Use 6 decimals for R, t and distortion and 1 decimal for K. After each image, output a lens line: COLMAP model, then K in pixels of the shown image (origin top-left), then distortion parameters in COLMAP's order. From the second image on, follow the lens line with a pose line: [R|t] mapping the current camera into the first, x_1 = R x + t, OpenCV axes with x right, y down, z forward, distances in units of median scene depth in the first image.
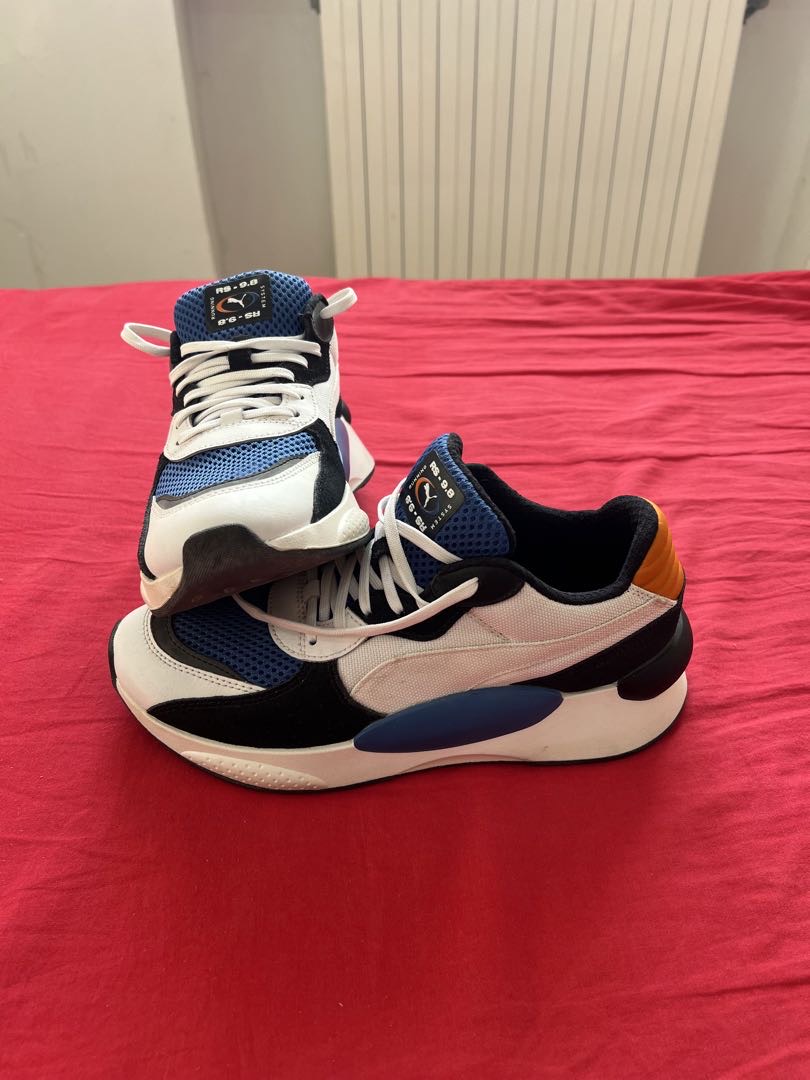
lens RADIAL K [[812.2, 0, 405.0], [0, 812.2, 540.0], [0, 0, 1]] dist [0.002197, -0.035422]
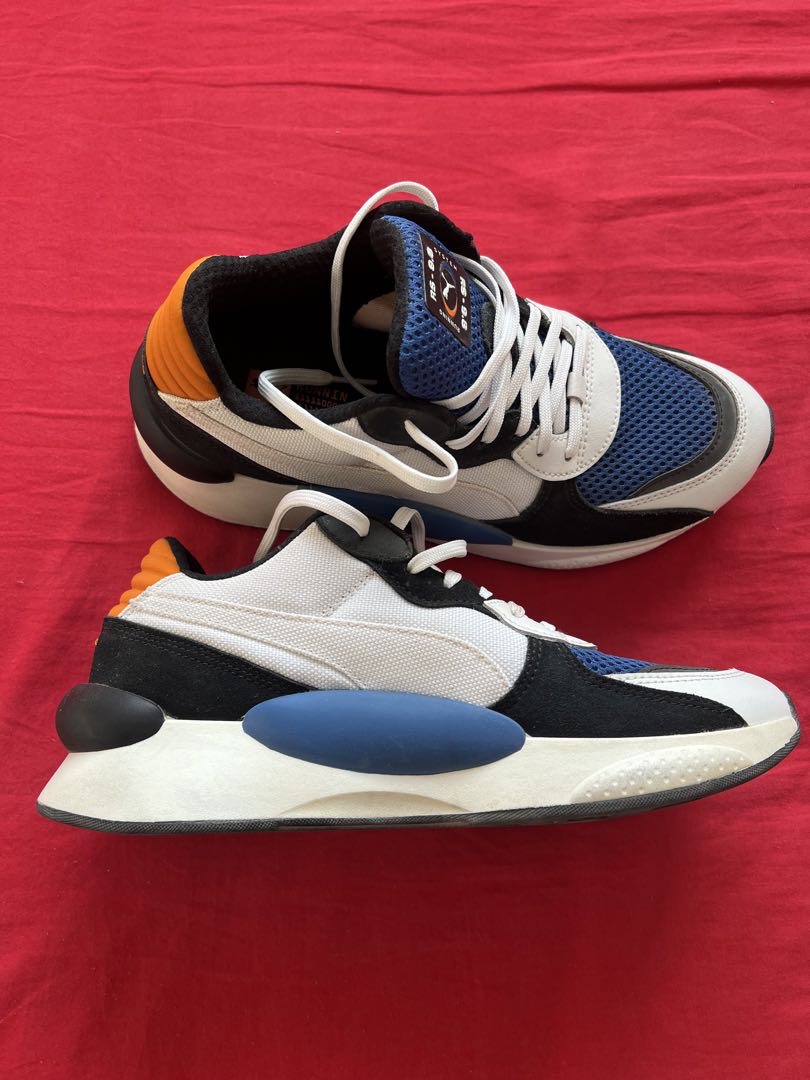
lens RADIAL K [[812.2, 0, 405.0], [0, 812.2, 540.0], [0, 0, 1]] dist [0.002197, -0.035422]
pose [[0.998212, 0.034647, -0.048717, -0.057040], [0.003258, 0.782185, 0.623037, -0.361095], [0.059692, -0.622082, 0.780674, 0.308307]]
